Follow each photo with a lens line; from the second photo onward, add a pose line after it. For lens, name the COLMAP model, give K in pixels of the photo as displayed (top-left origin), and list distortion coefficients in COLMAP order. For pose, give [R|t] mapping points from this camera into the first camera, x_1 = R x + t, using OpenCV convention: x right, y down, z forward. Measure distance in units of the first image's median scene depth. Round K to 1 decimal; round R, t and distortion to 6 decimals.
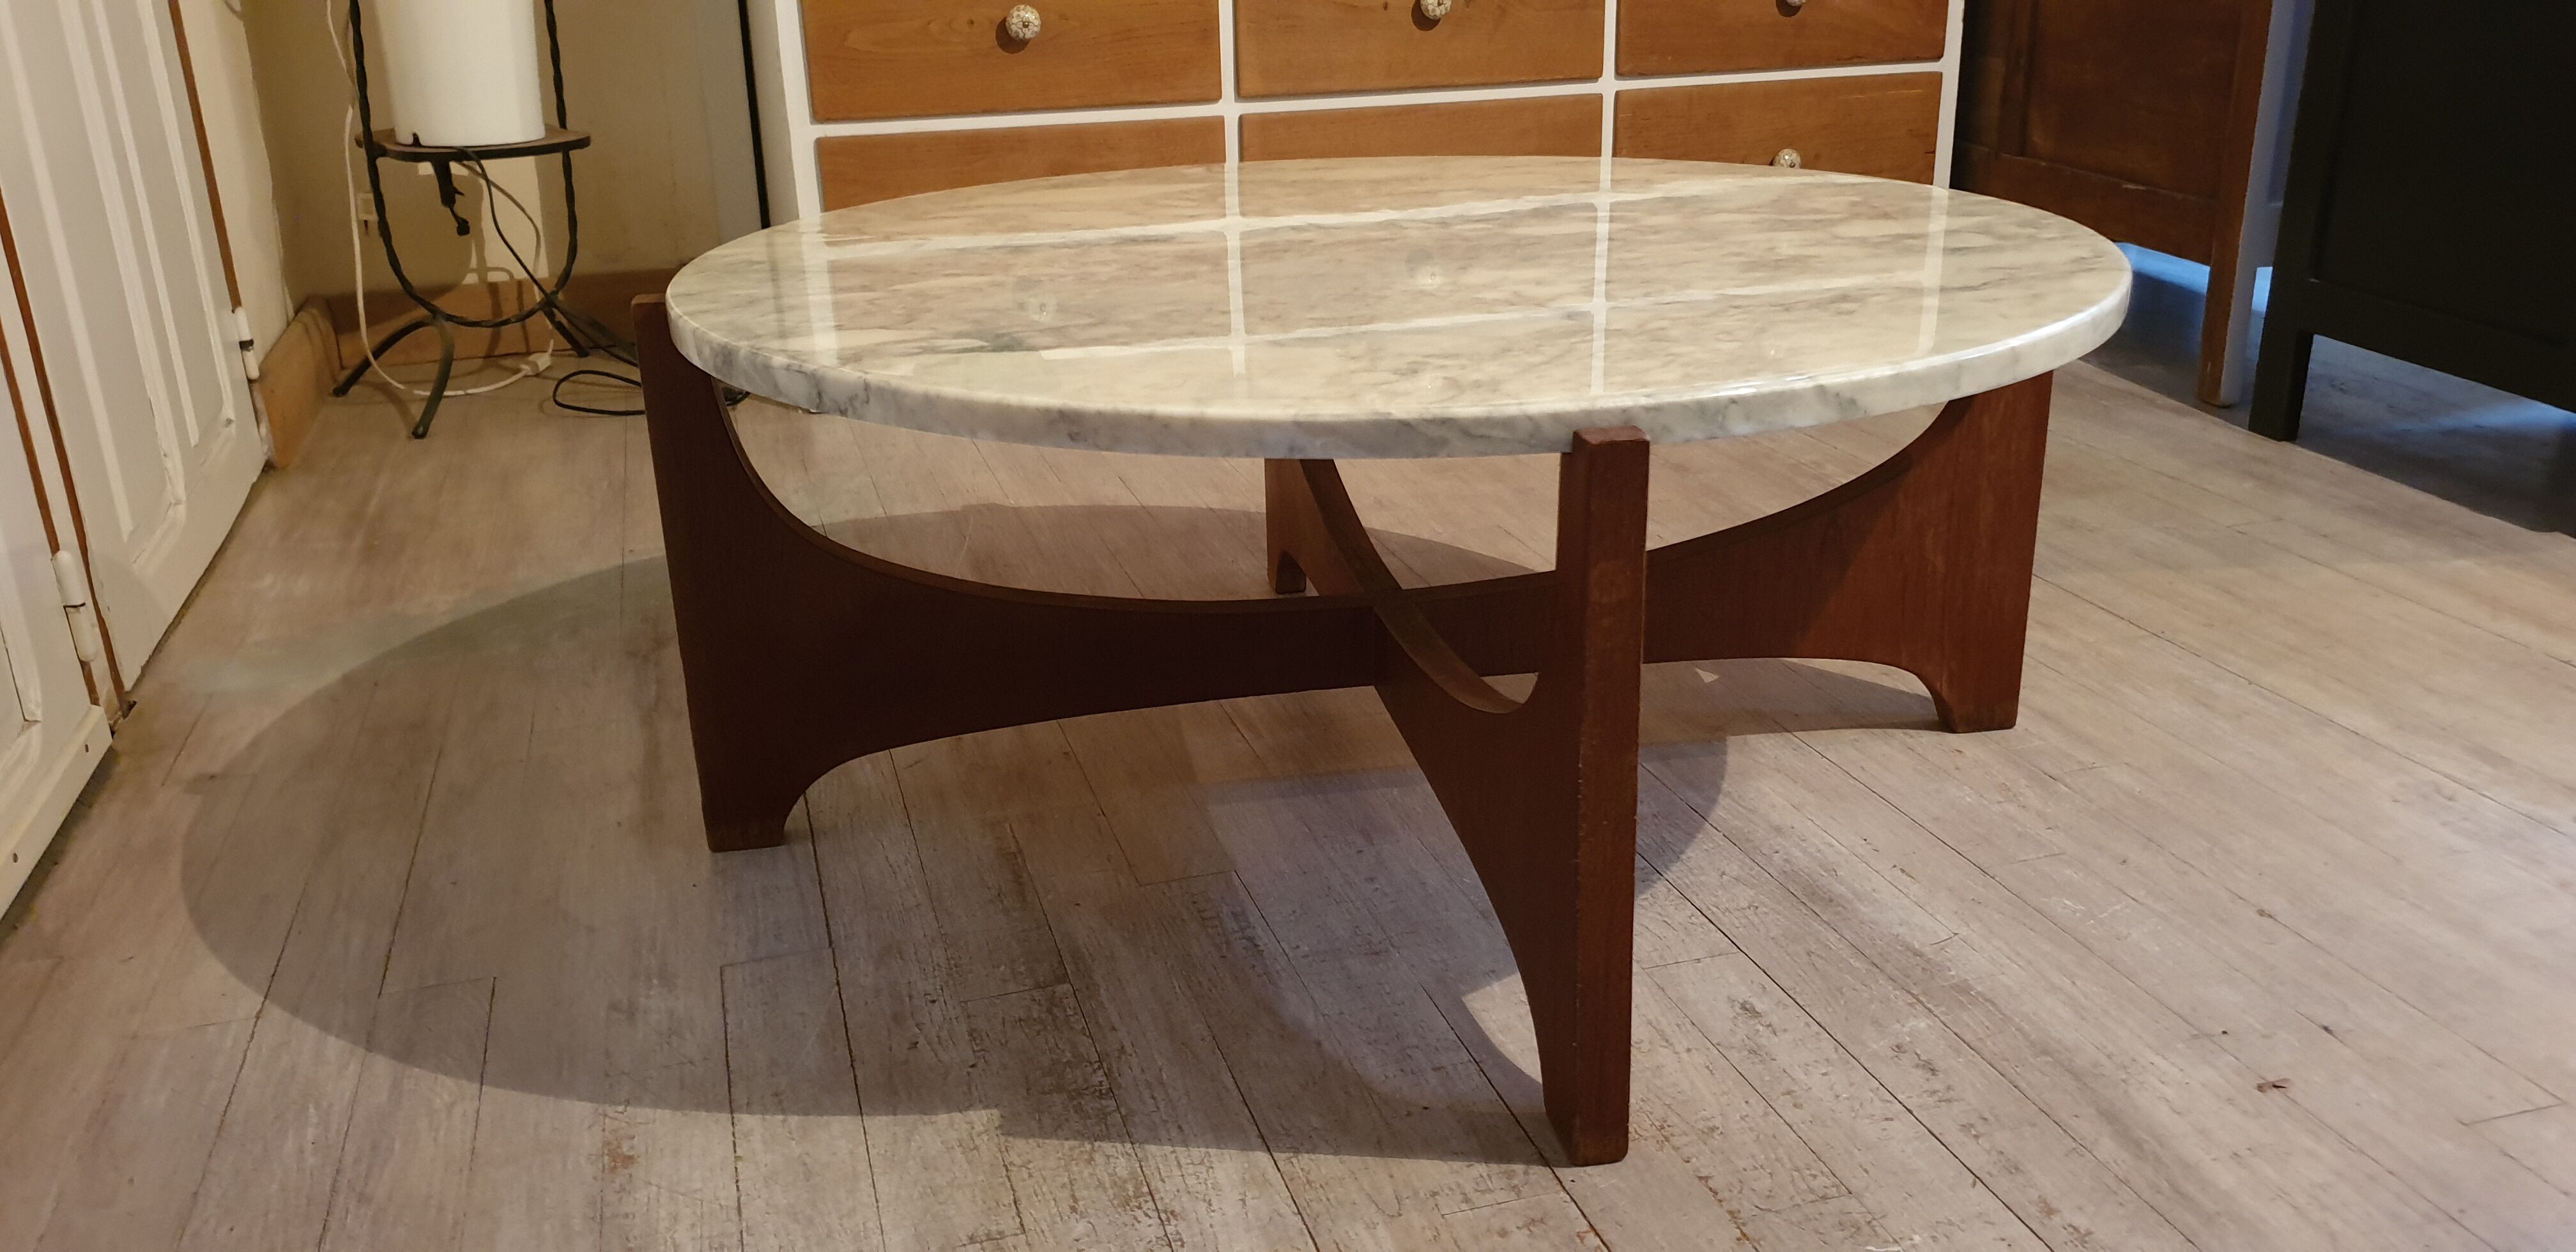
lens RADIAL K [[1996.6, 0, 1288.0], [0, 1996.6, 626.0], [0, 0, 1]] dist [0.080479, -0.225908]
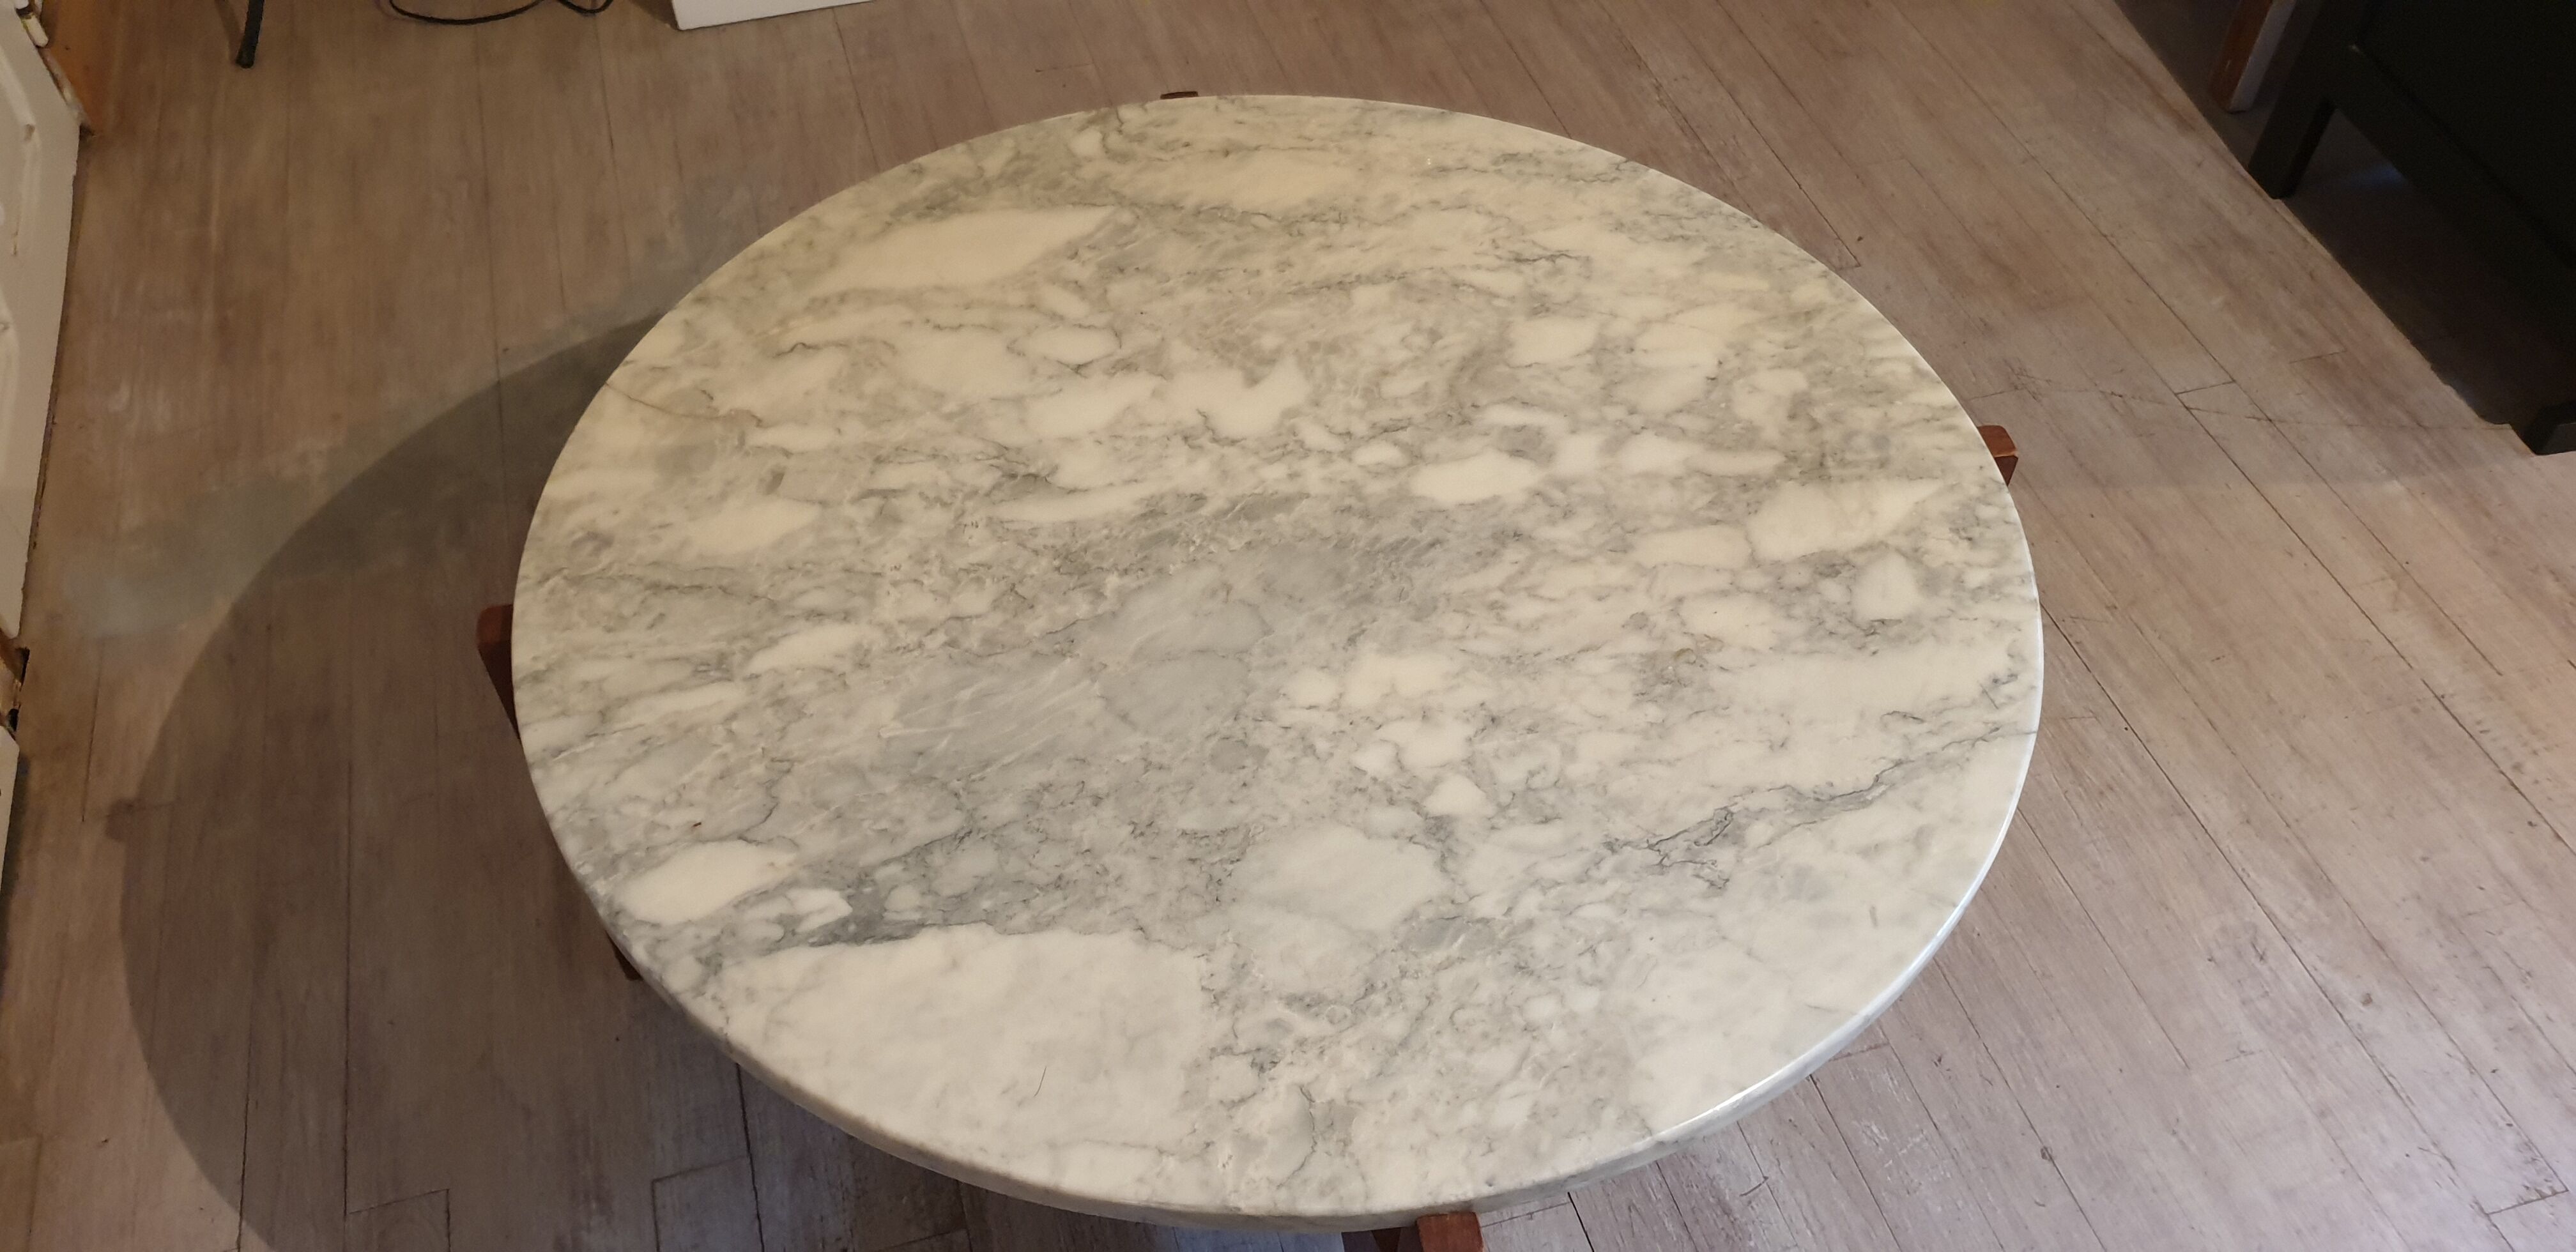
lens RADIAL K [[1999.6, 0, 1288.0], [0, 1999.6, 626.0], [0, 0, 1]] dist [0.200153, -0.552934]
pose [[0.999477, 0.020782, 0.024763, 0.036293], [-0.029891, 0.885863, 0.462984, -0.683519], [-0.012314, -0.463482, 0.886021, 0.159612]]
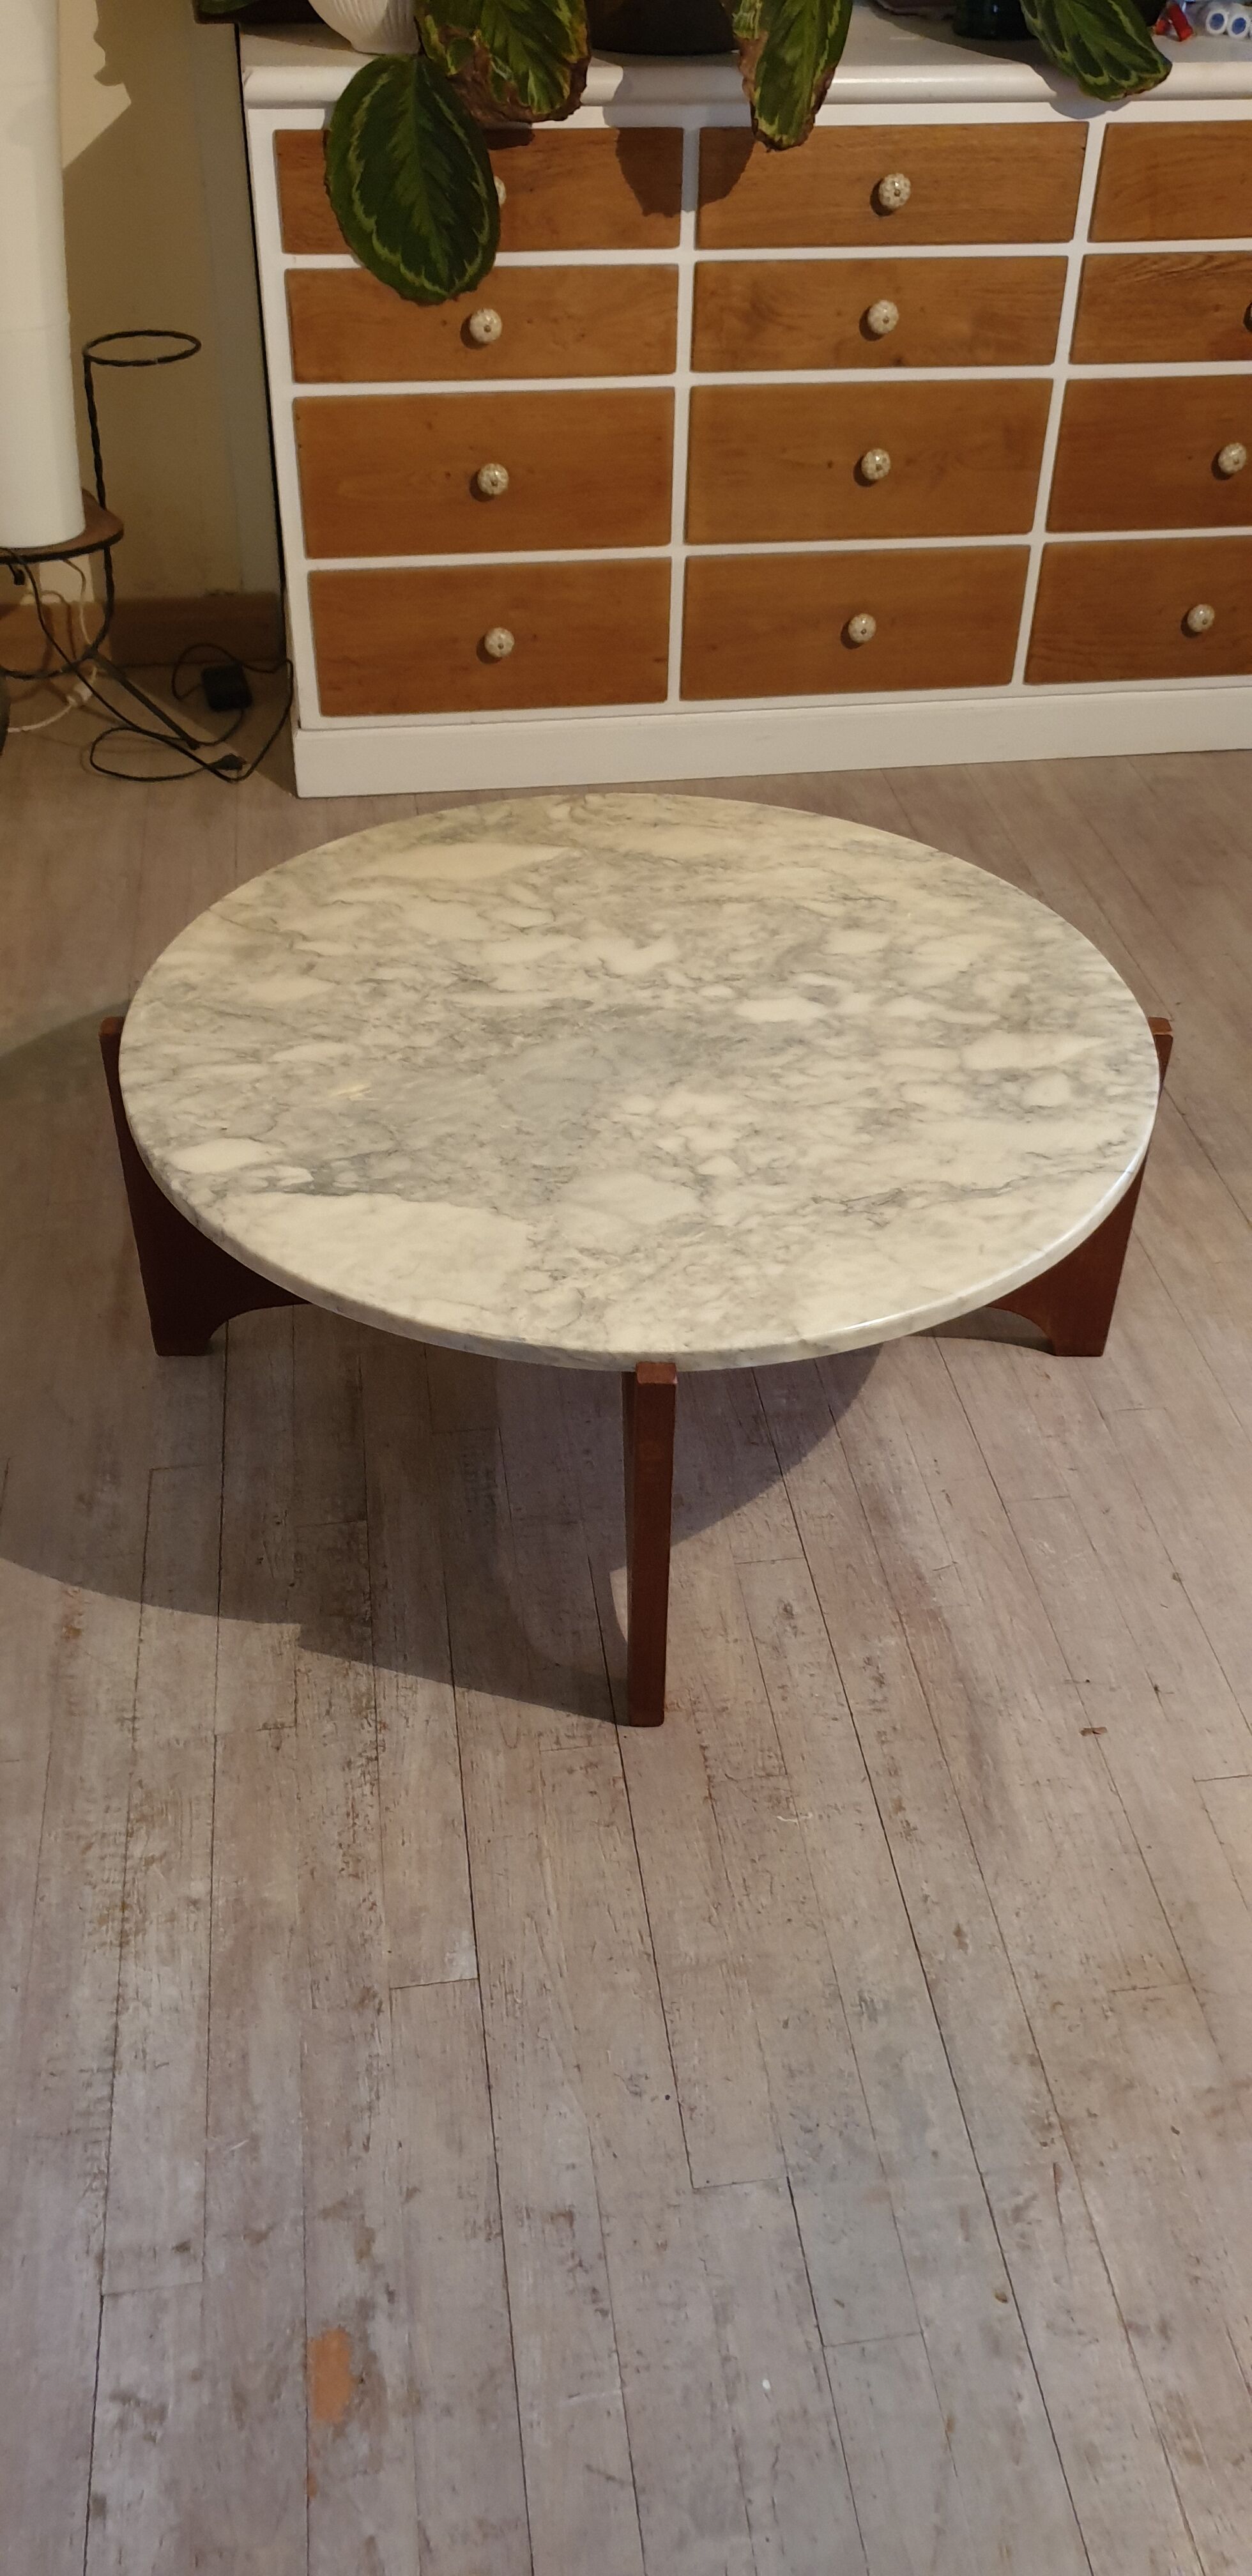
lens RADIAL K [[1999.6, 0, 629.6], [0, 1999.6, 1220.4], [0, 0, 1]] dist [0.200153, -0.552934]
pose [[0.987983, 0.123144, -0.093407, 0.218462], [-0.090392, 0.950563, 0.297084, -0.547399], [0.125374, -0.285070, 0.950272, -0.403660]]
